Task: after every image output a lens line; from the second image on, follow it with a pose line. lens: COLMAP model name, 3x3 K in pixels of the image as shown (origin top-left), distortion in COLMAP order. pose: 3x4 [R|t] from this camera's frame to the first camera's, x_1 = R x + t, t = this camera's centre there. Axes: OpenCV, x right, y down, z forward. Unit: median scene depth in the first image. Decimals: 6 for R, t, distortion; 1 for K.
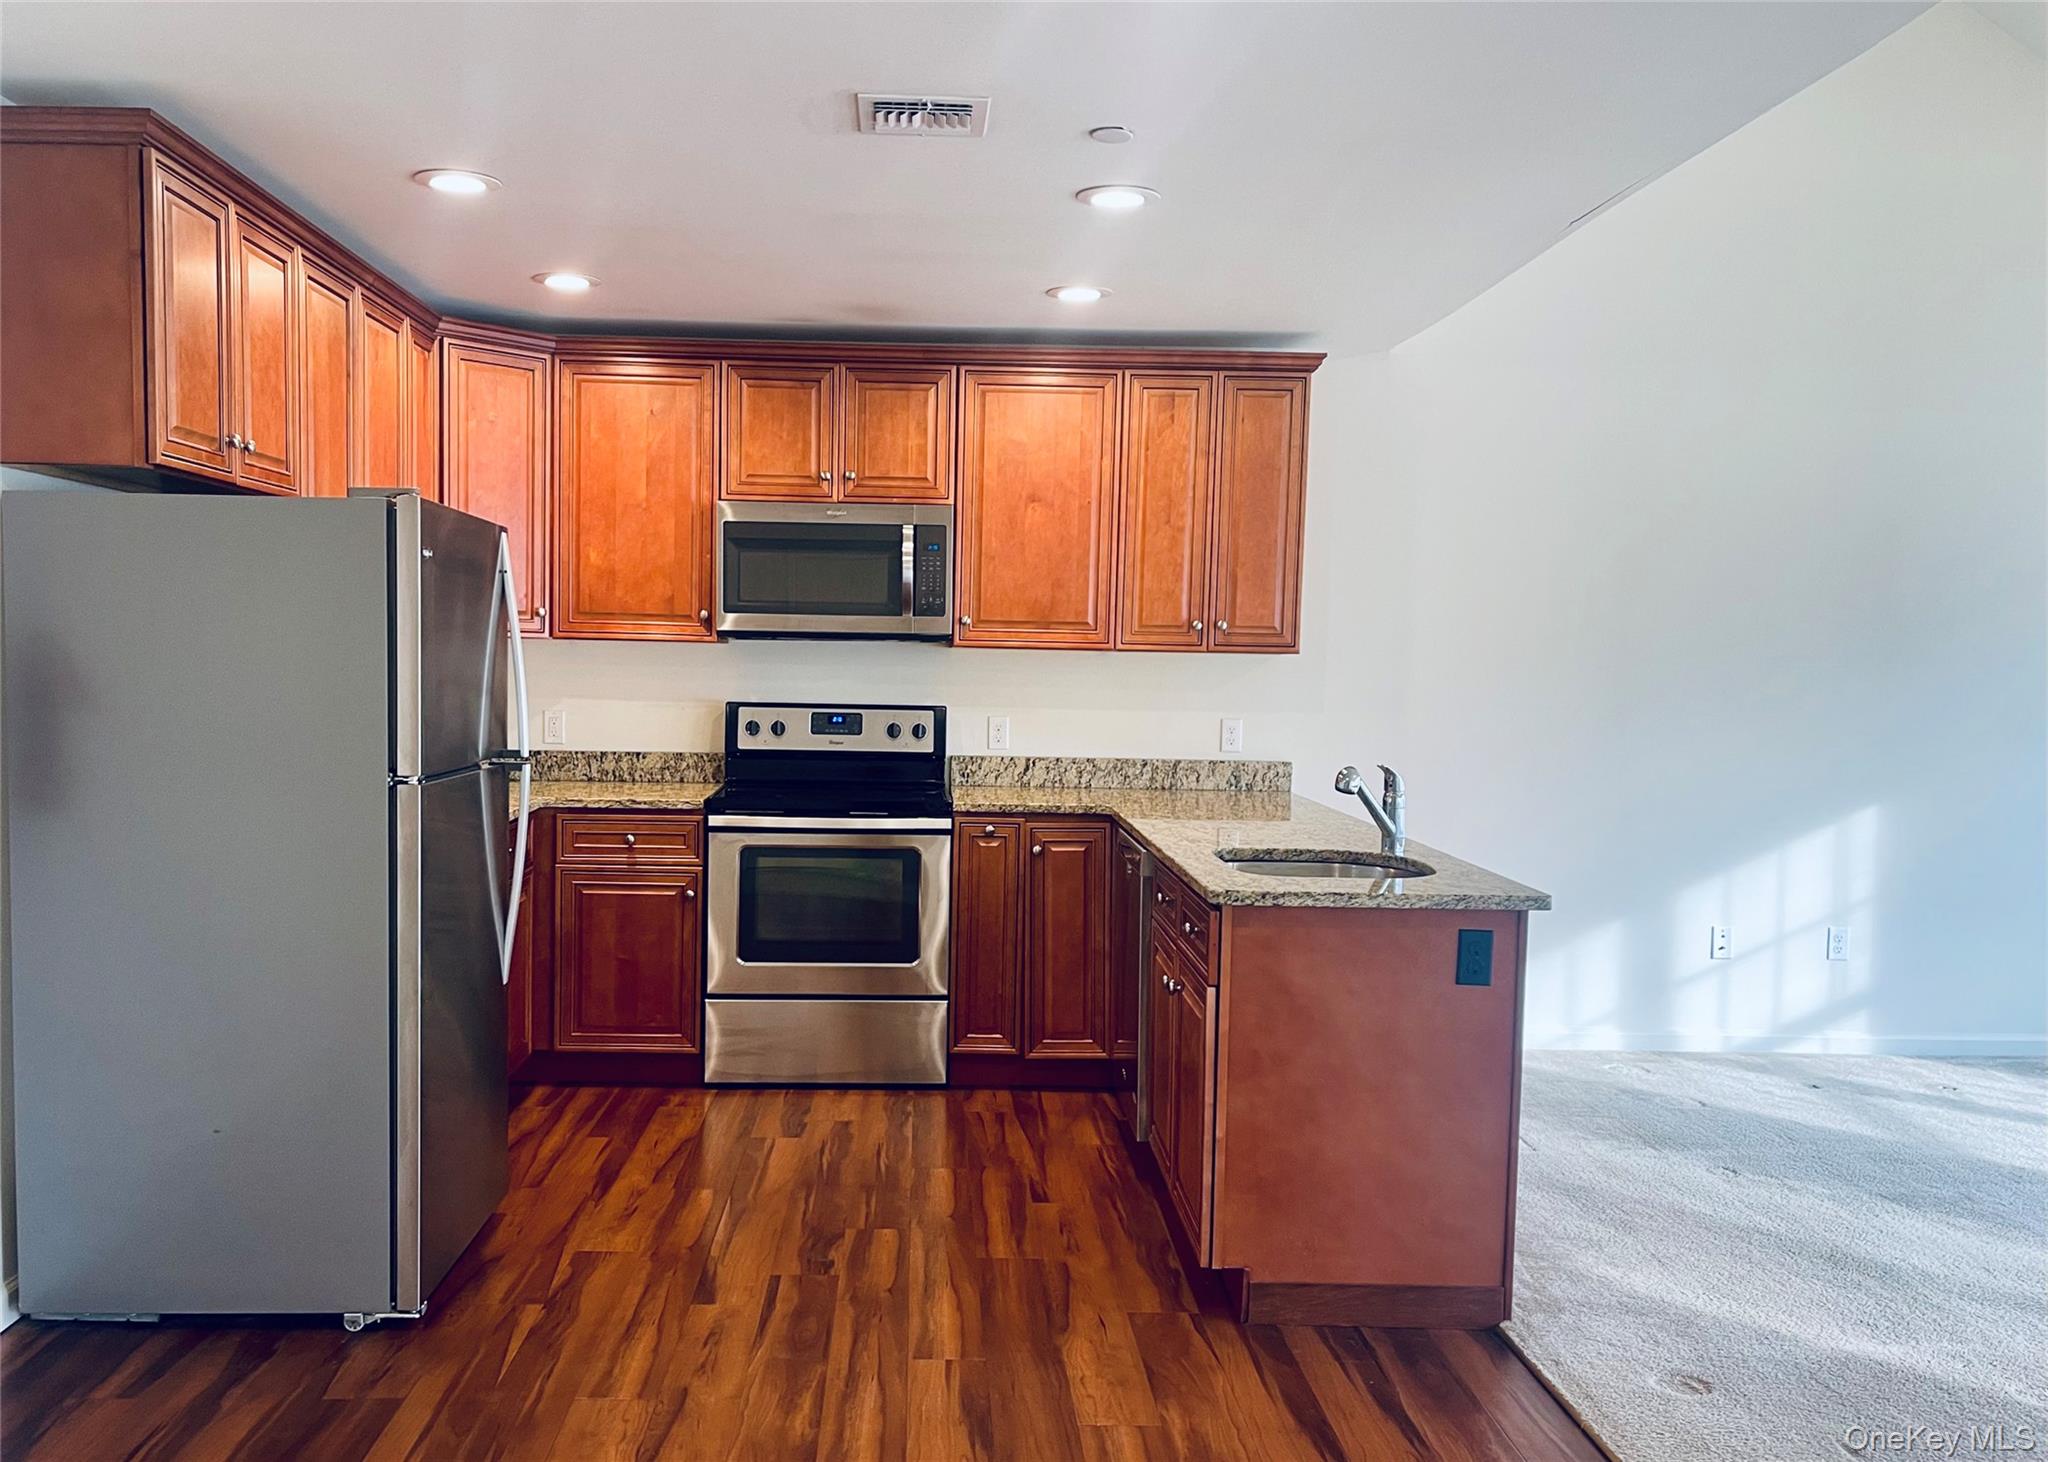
lens RADIAL K [[1692.0, 0, 945.8], [0, 1692.0, 770.4], [0, 0, 1]] dist [0.099741, -0.174431]
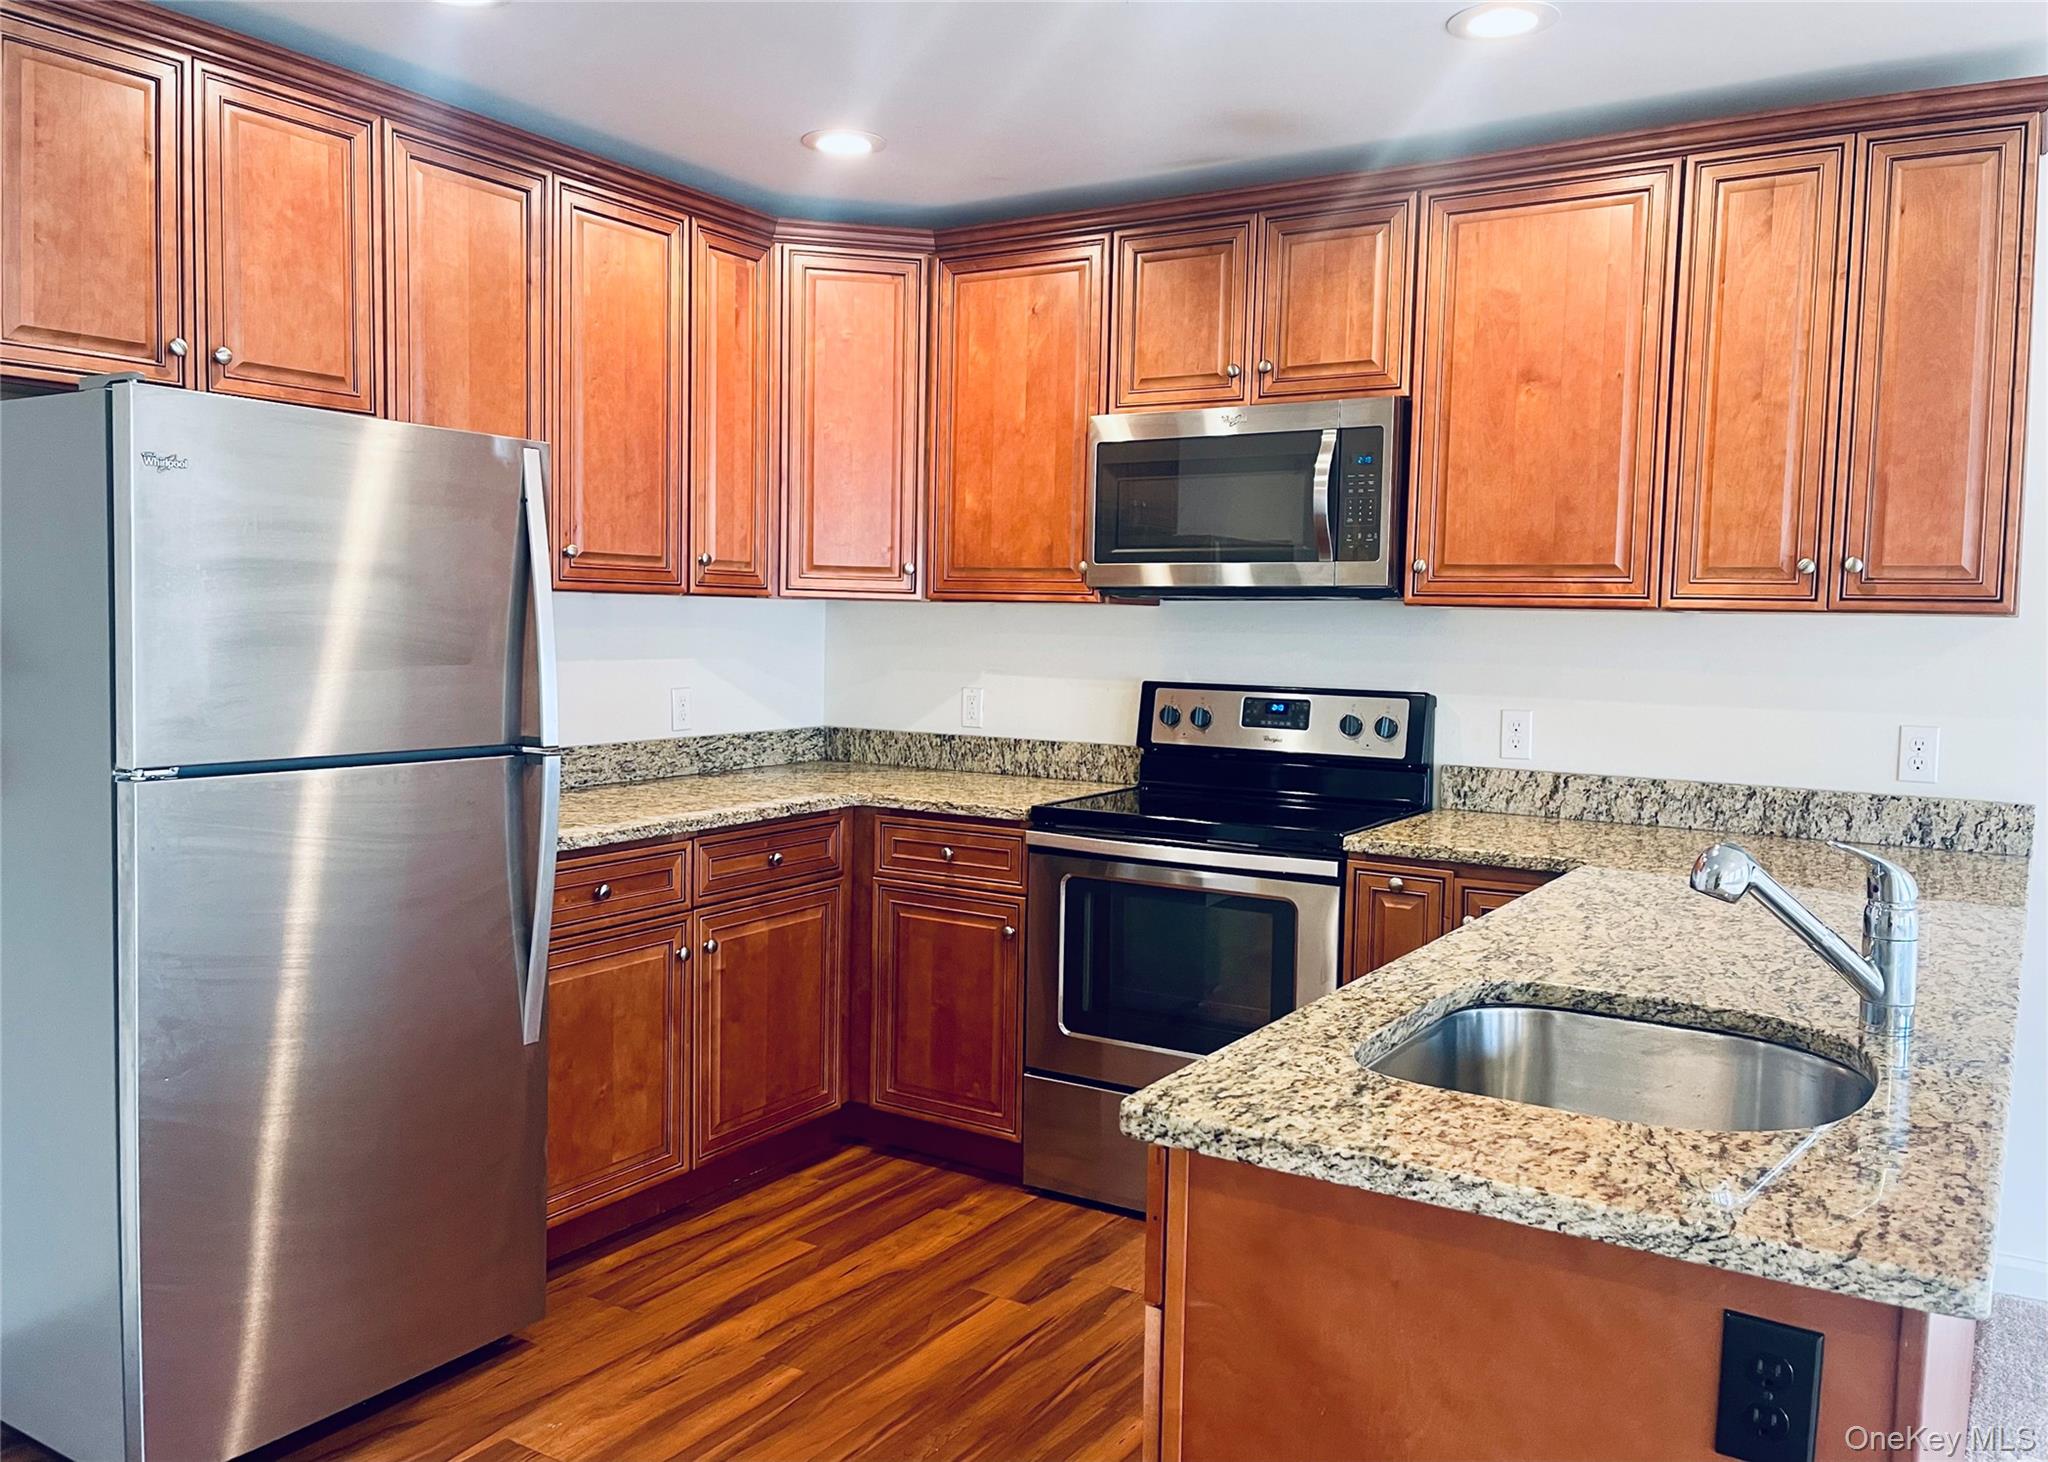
lens RADIAL K [[1576.4, 0, 1022.9], [0, 1576.4, 716.1], [0, 0, 1]] dist [0.083907, -0.120184]
pose [[0.835216, 0.031523, -0.549018, 0.229241], [-0.041505, 0.999122, -0.005774, -0.018980], [0.548354, 0.027610, 0.835791, 0.389427]]
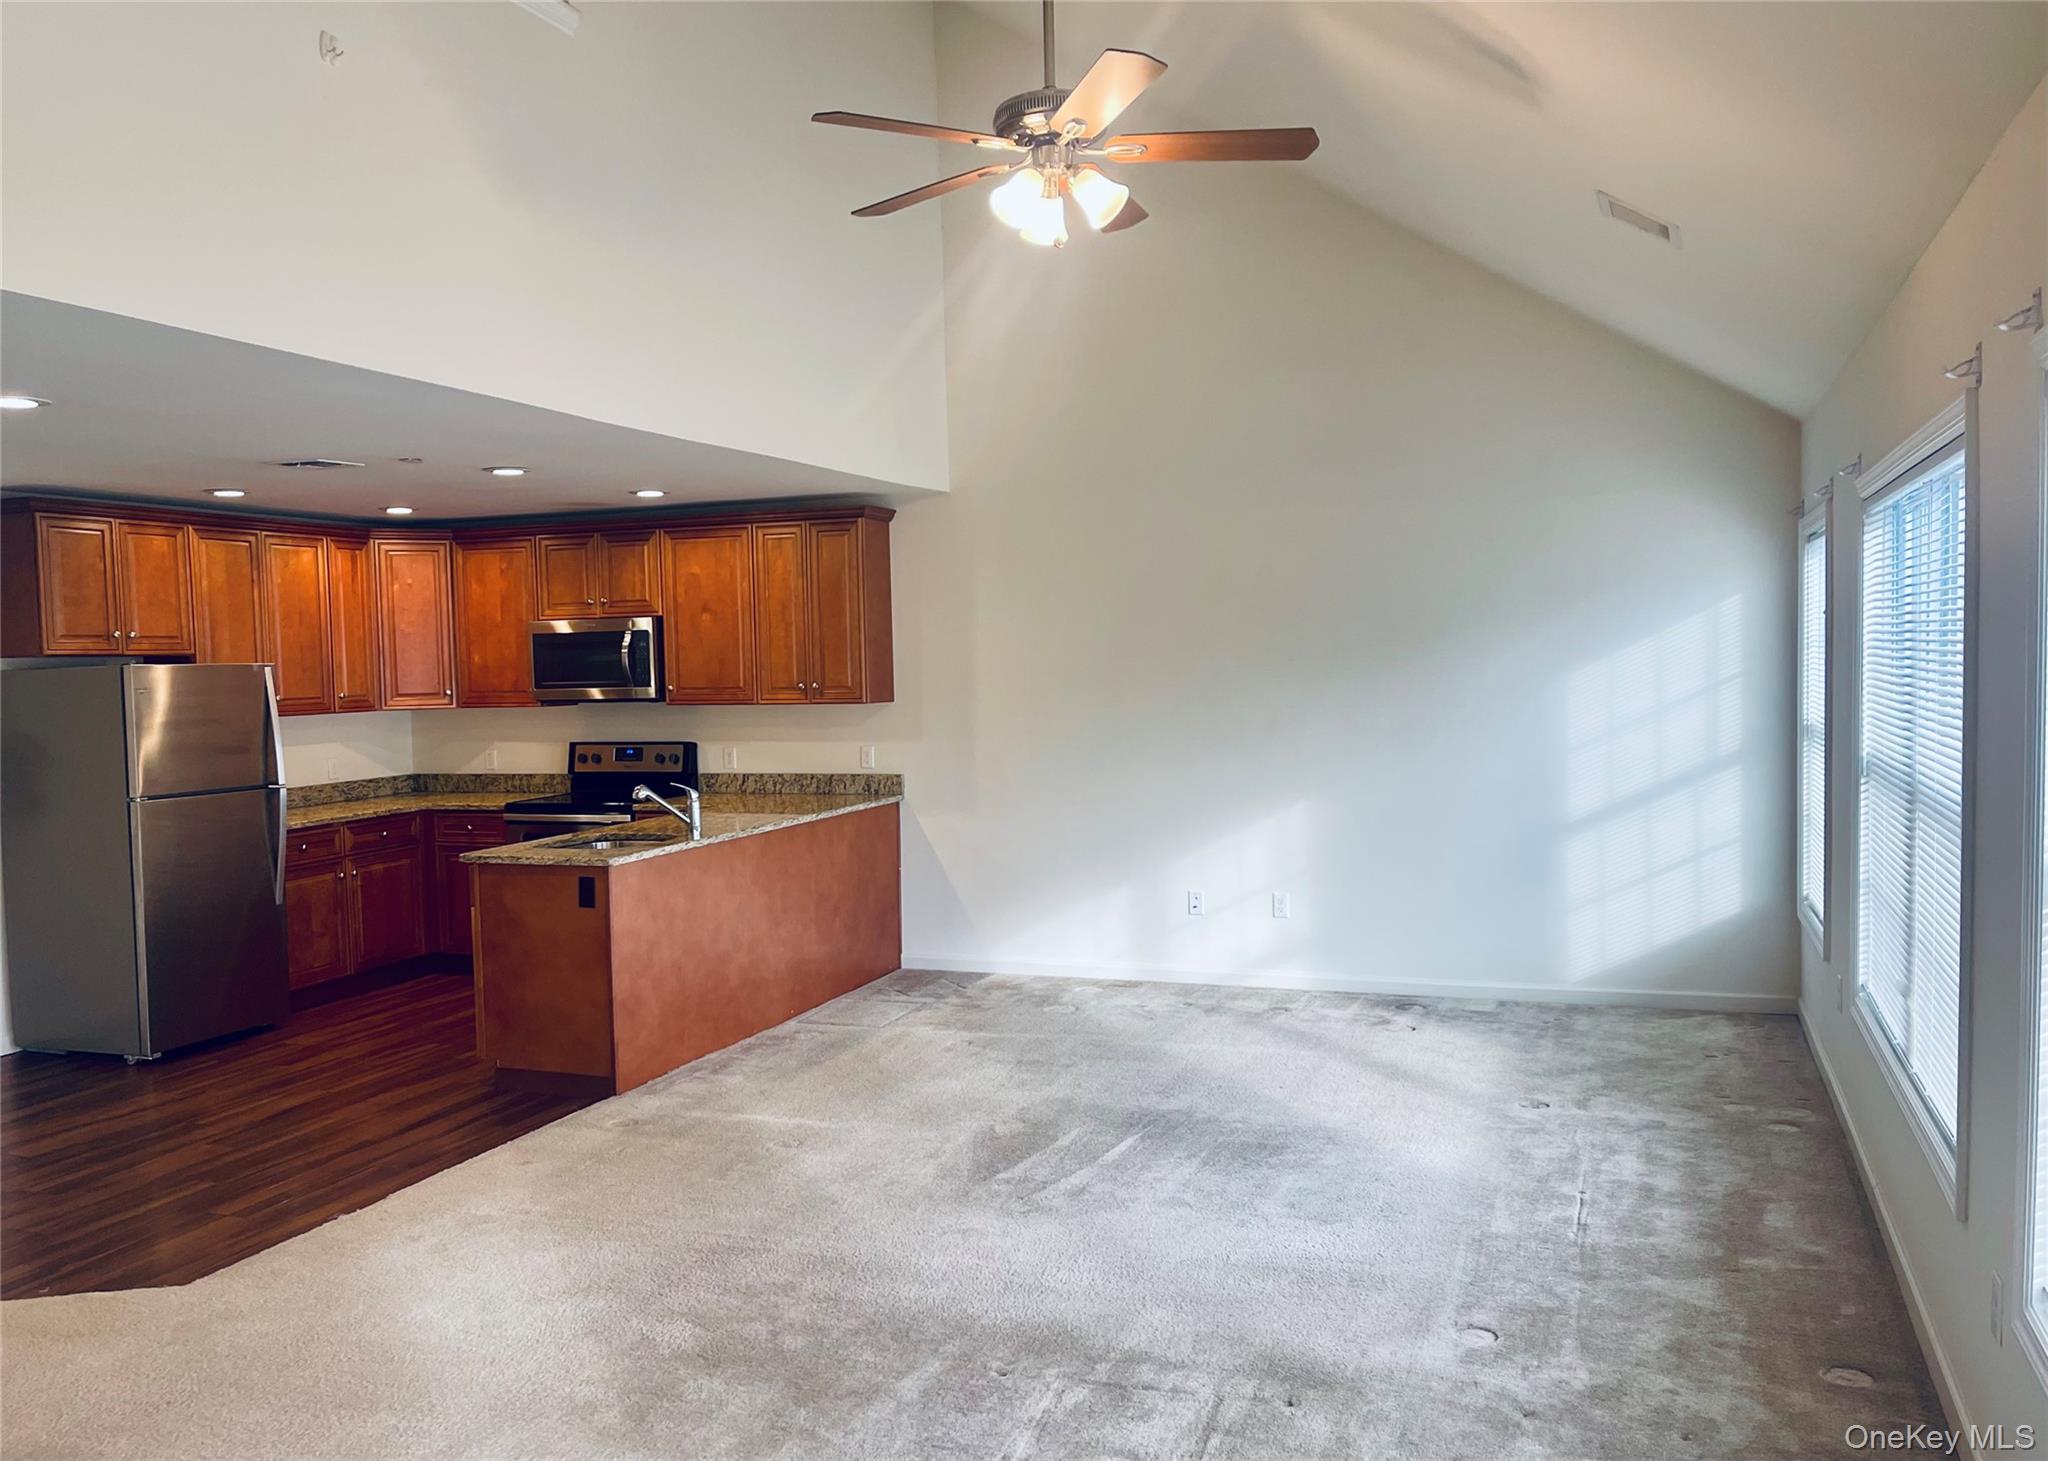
lens RADIAL K [[1609.7, 0, 1022.8], [0, 1609.7, 746.0], [0, 0, 1]] dist [0.009428, 0.003111]
pose [[0.927163, -0.020538, -0.374094, 0.875176], [0.016387, 0.999764, -0.014275, -0.008480], [0.374299, 0.007106, 0.927281, -0.260731]]
